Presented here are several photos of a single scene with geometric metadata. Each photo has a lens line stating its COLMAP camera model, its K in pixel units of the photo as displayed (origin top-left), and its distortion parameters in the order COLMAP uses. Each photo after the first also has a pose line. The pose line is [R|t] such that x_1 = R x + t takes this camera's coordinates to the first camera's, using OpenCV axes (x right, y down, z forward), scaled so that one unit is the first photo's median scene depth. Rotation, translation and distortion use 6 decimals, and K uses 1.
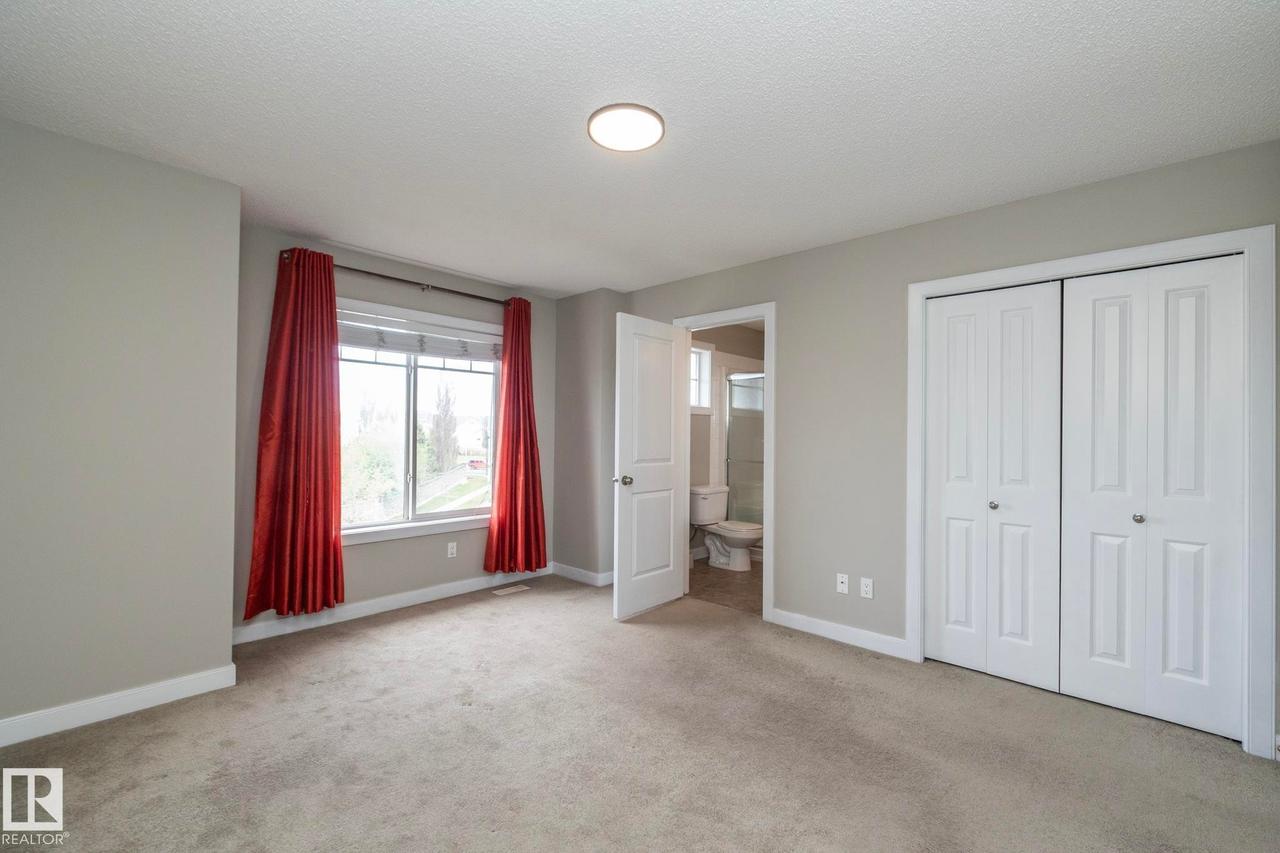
lens RADIAL K [[545.8, 0, 638.3], [0, 545.8, 428.0], [0, 0, 1]] dist [-0.001344, -0.000228]
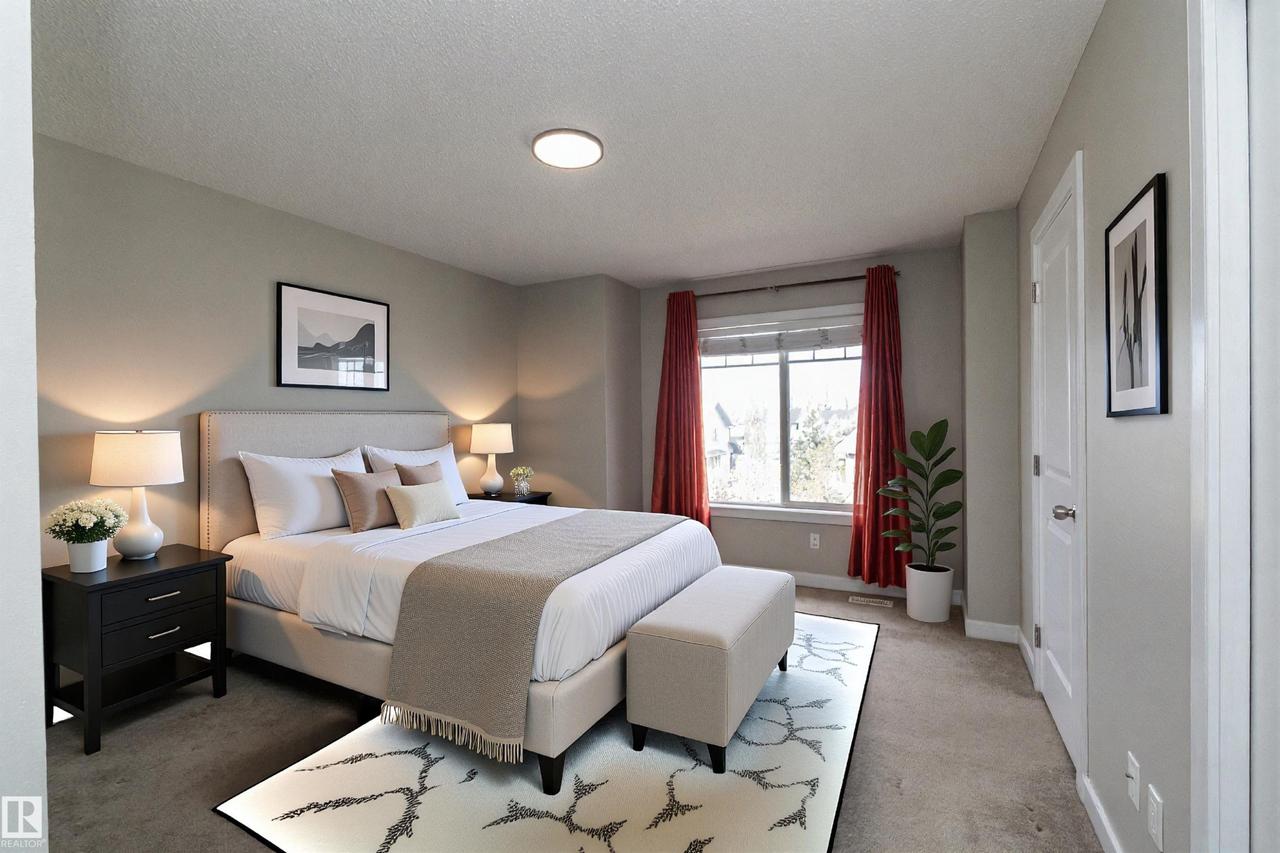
lens RADIAL K [[541.8, 0, 637.1], [0, 541.8, 426.3], [0, 0, 1]] dist [-0.001517, -0.000286]
pose [[0.265965, -0.010006, -0.963931, 0.539820], [0.020190, 0.999785, -0.004808, 0.011353], [0.963771, -0.018183, 0.266109, 0.435216]]
